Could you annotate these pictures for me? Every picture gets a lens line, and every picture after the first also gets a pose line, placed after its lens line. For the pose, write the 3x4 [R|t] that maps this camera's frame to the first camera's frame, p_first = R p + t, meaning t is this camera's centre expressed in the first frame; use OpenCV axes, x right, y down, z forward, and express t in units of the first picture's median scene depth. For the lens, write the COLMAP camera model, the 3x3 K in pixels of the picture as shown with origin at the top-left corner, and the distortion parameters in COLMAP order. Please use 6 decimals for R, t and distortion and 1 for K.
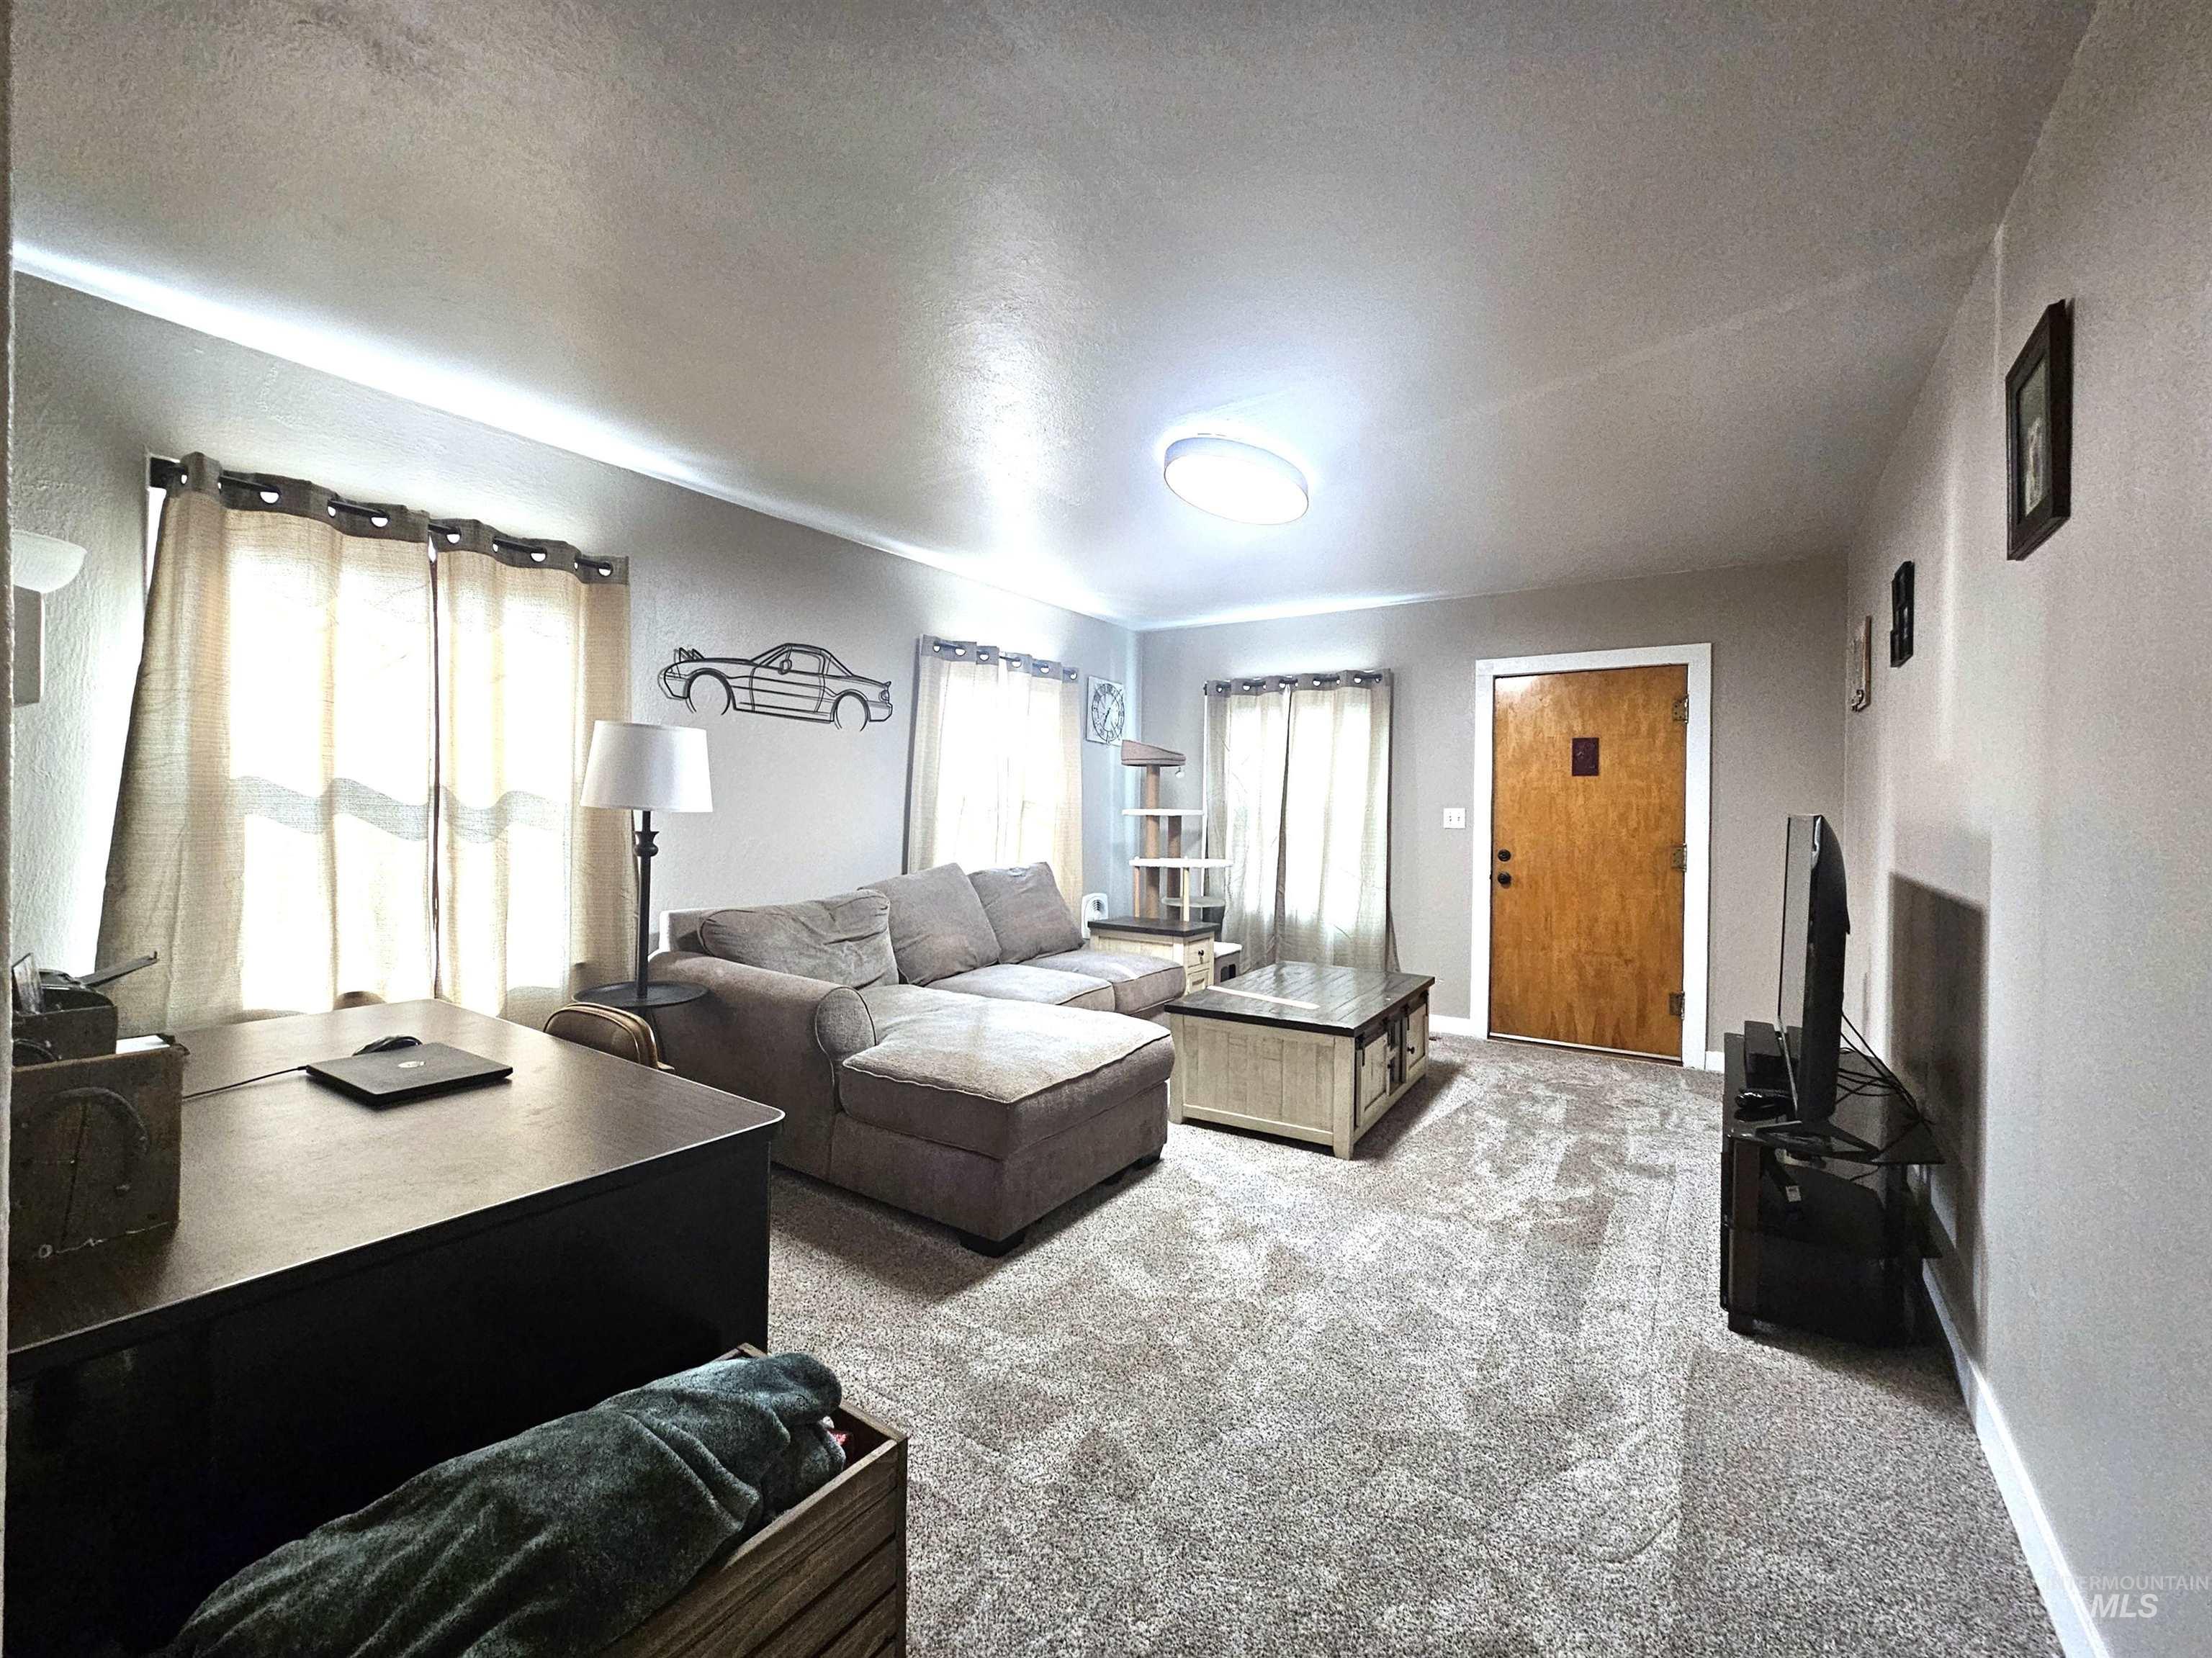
lens RADIAL K [[952.3, 0, 1106.3], [0, 952.3, 832.3], [0, 0, 1]] dist [0.000443, 0.001305]
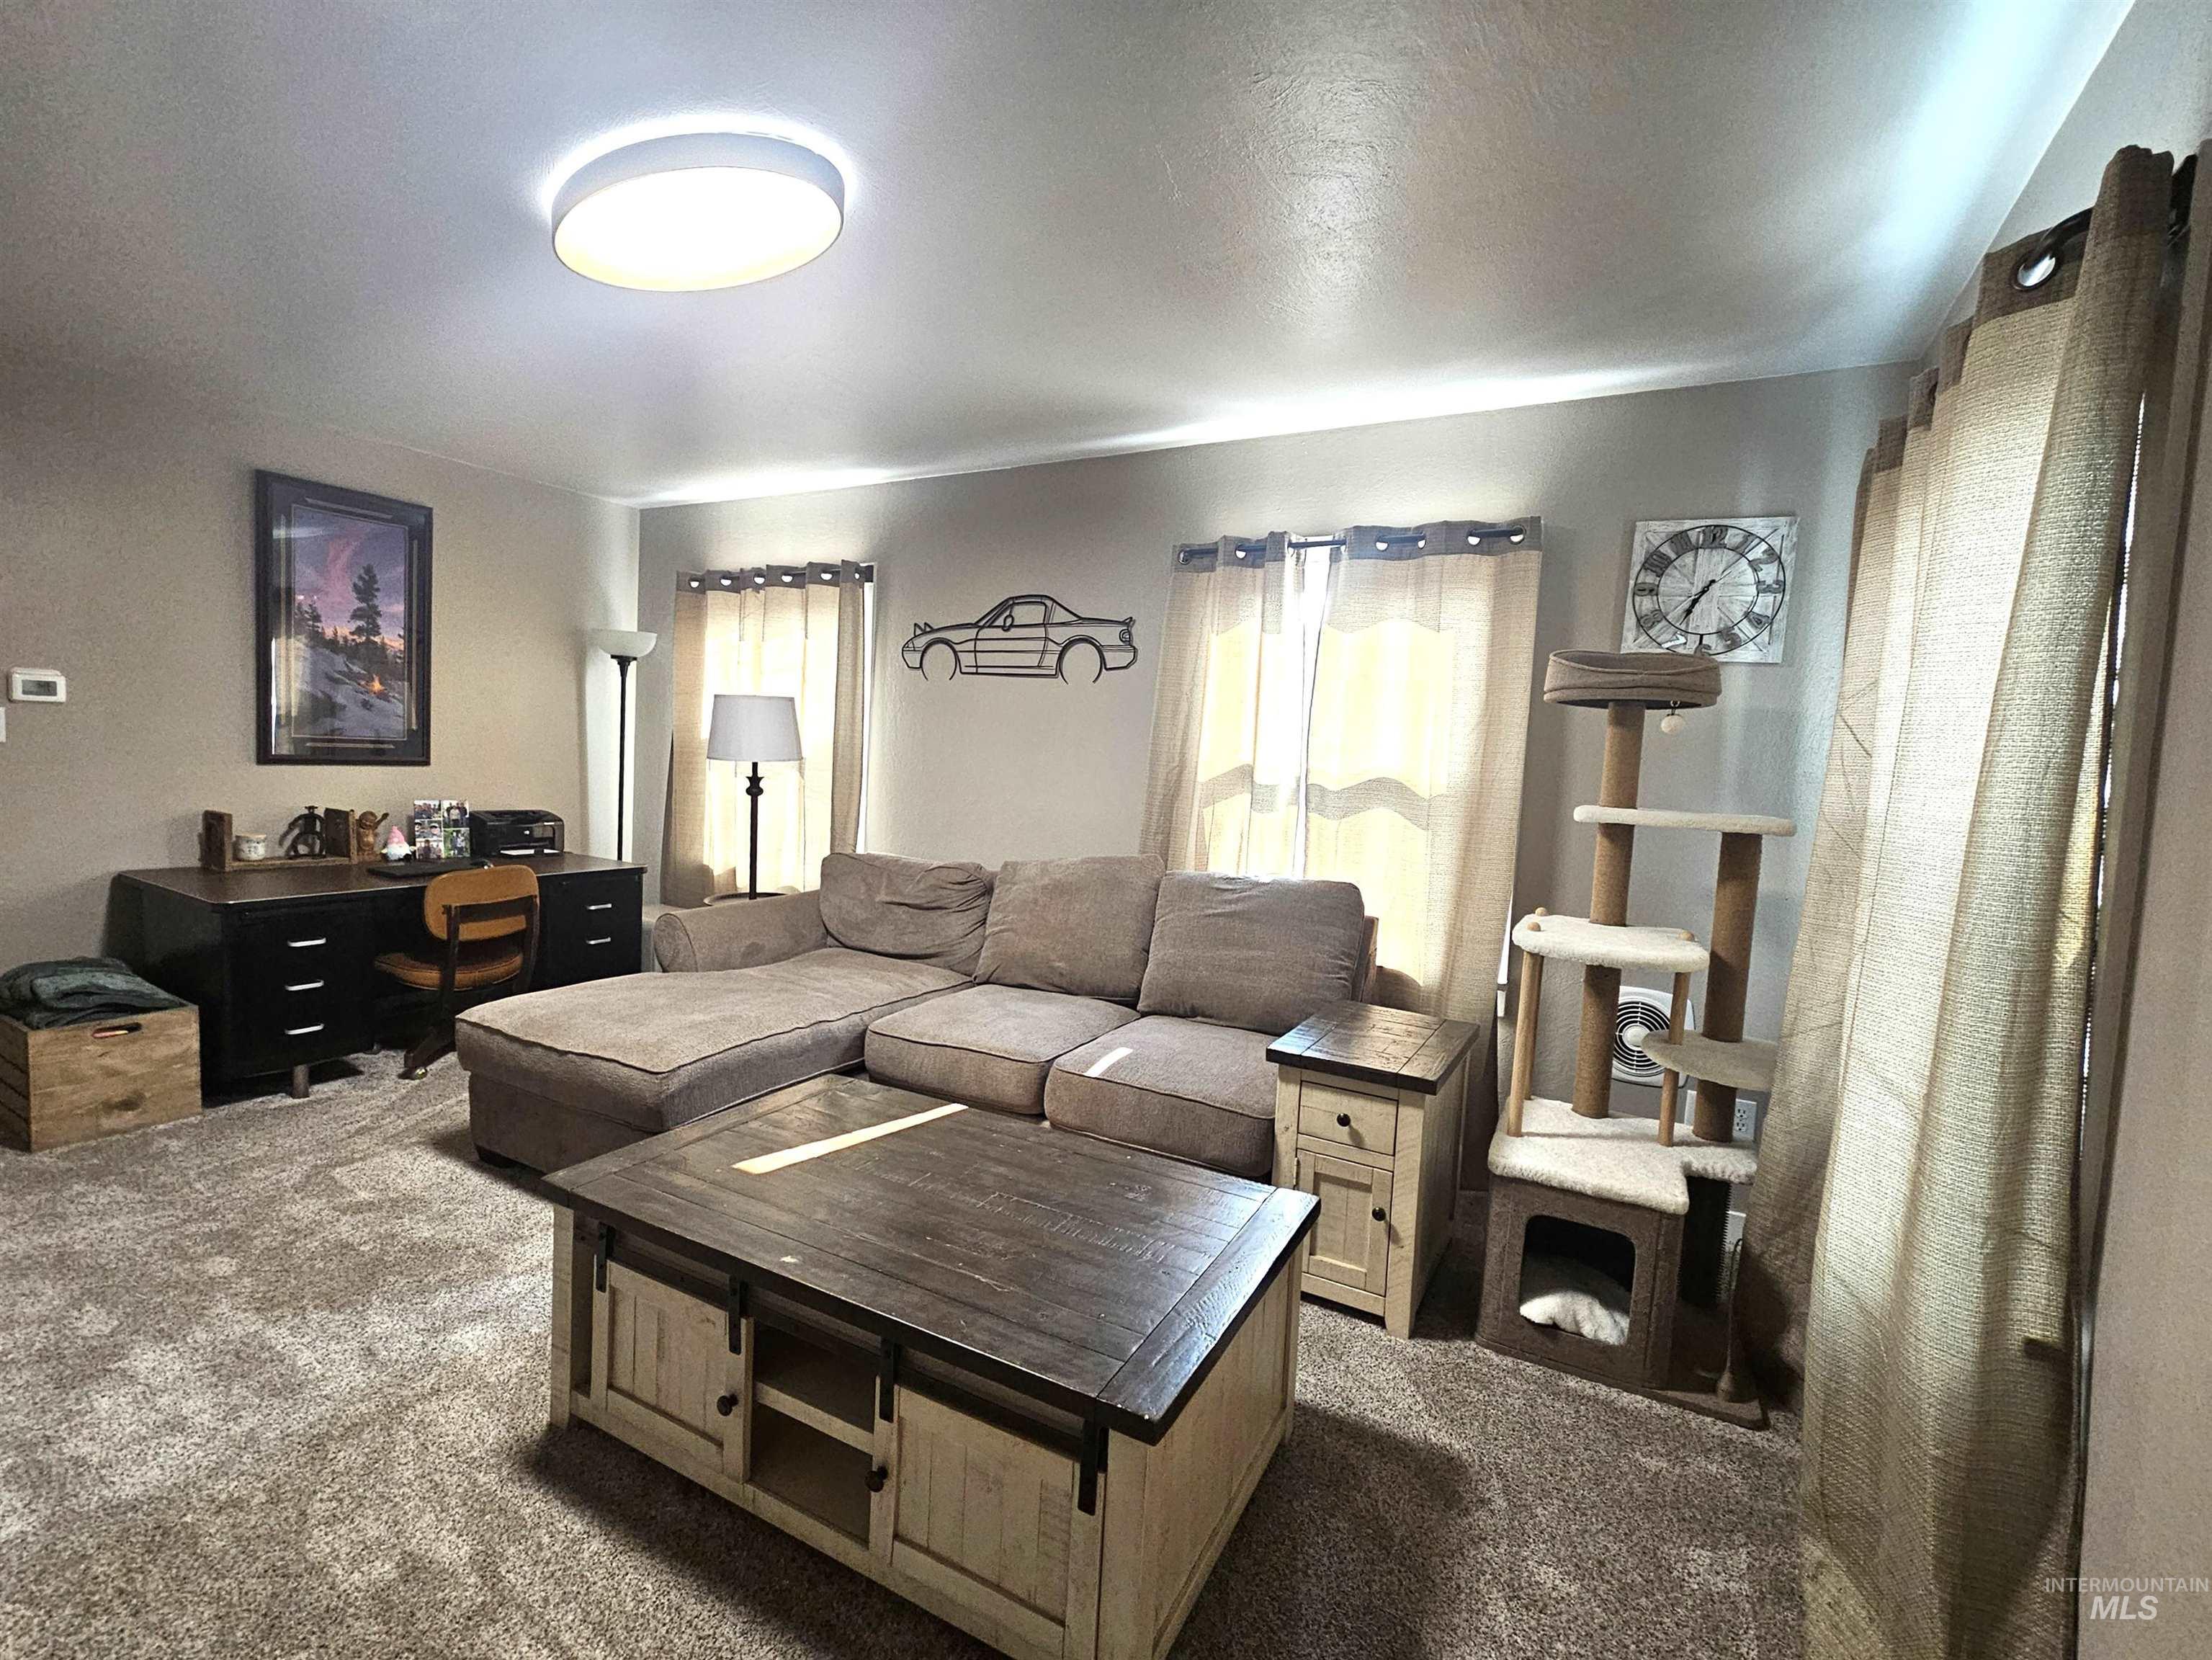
lens RADIAL K [[952.5, 0, 1106.1], [0, 952.5, 833.1], [0, 0, 1]] dist [0.000443, 0.001305]
pose [[0.095619, 0.062186, -0.993474, 0.641895], [-0.073682, 0.995751, 0.055237, -0.022886], [0.992687, 0.067919, 0.099794, 1.013570]]
